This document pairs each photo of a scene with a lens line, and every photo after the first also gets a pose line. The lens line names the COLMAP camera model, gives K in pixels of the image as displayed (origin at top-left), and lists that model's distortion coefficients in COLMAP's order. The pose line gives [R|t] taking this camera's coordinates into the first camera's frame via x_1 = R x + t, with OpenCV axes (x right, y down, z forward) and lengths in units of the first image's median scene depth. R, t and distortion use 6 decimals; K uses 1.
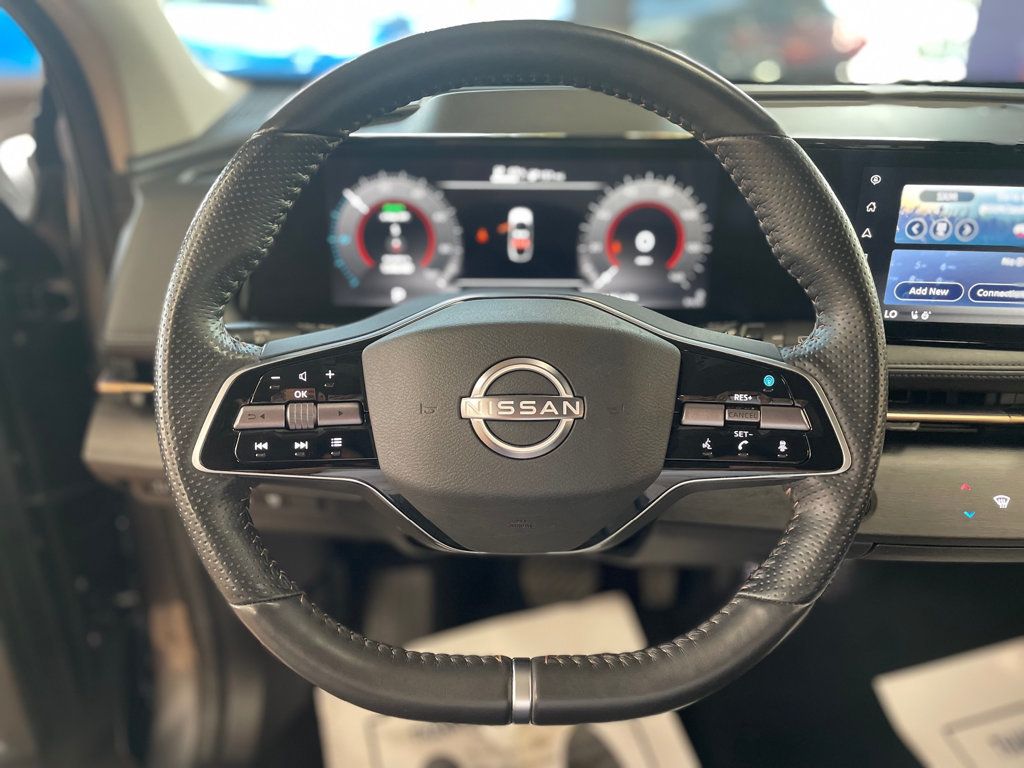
lens RADIAL K [[782.5, 0, 515.2], [0, 782.5, 386.8], [0, 0, 1]] dist [0.029393, -0.055777]
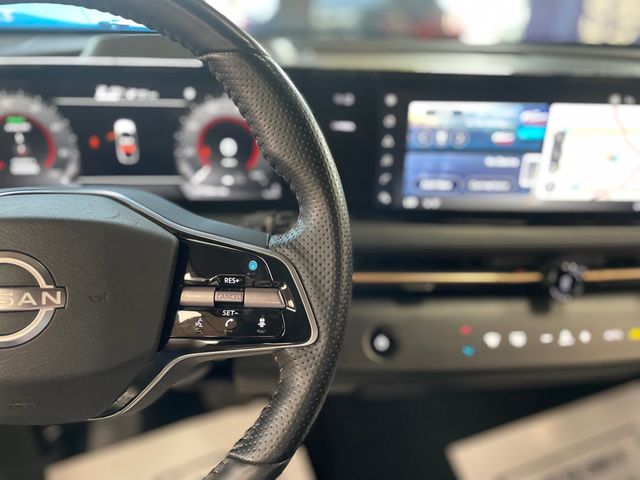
lens RADIAL K [[489.1, 0, 326.0], [0, 489.1, 243.3], [0, 0, 1]] dist [0.029393, -0.055777]
pose [[0.994469, -0.021409, 0.102821, 0.253064], [0.021237, 0.999771, 0.002771, -0.028071], [-0.102856, -0.000572, 0.994696, 0.194774]]
